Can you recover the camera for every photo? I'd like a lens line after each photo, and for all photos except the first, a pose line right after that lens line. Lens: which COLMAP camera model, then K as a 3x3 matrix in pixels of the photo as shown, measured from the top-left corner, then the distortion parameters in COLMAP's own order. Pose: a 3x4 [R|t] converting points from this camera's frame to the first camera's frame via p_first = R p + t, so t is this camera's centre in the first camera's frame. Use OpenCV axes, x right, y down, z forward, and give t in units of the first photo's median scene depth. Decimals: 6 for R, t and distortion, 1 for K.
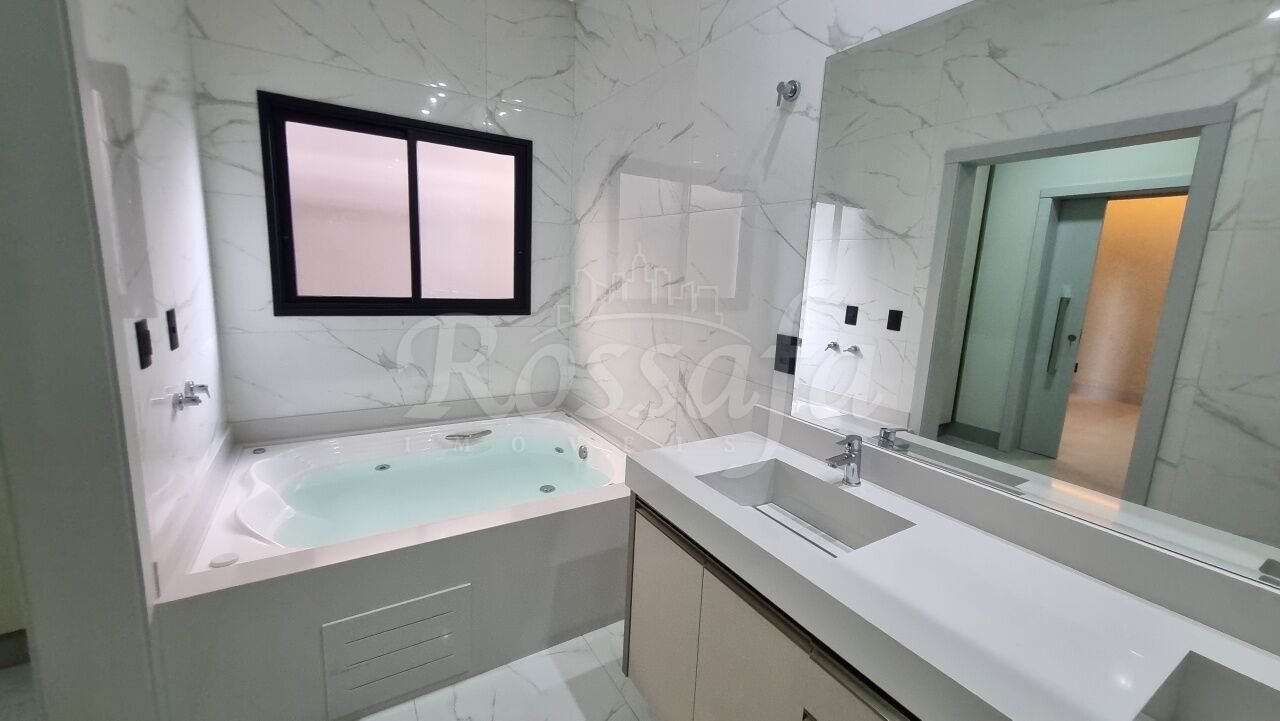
lens RADIAL K [[503.9, 0, 639.7], [0, 503.9, 356.7], [0, 0, 1]] dist [0.011060, -0.003089]
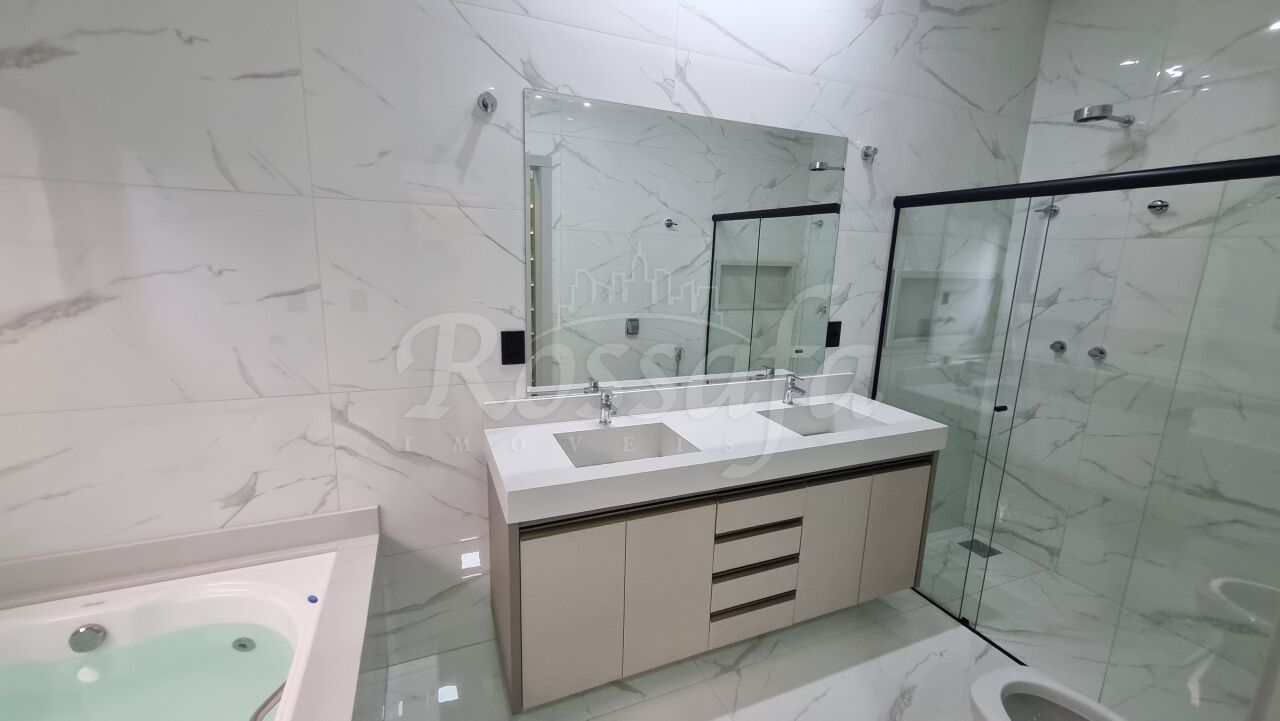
lens RADIAL K [[503.9, 0, 641.9], [0, 503.9, 358.6], [0, 0, 1]] dist [0.011060, -0.003089]
pose [[0.149874, -0.238012, 0.959629, -0.717724], [0.147475, 0.965116, 0.216340, -0.175491], [-0.977645, 0.109097, 0.179746, 0.509407]]
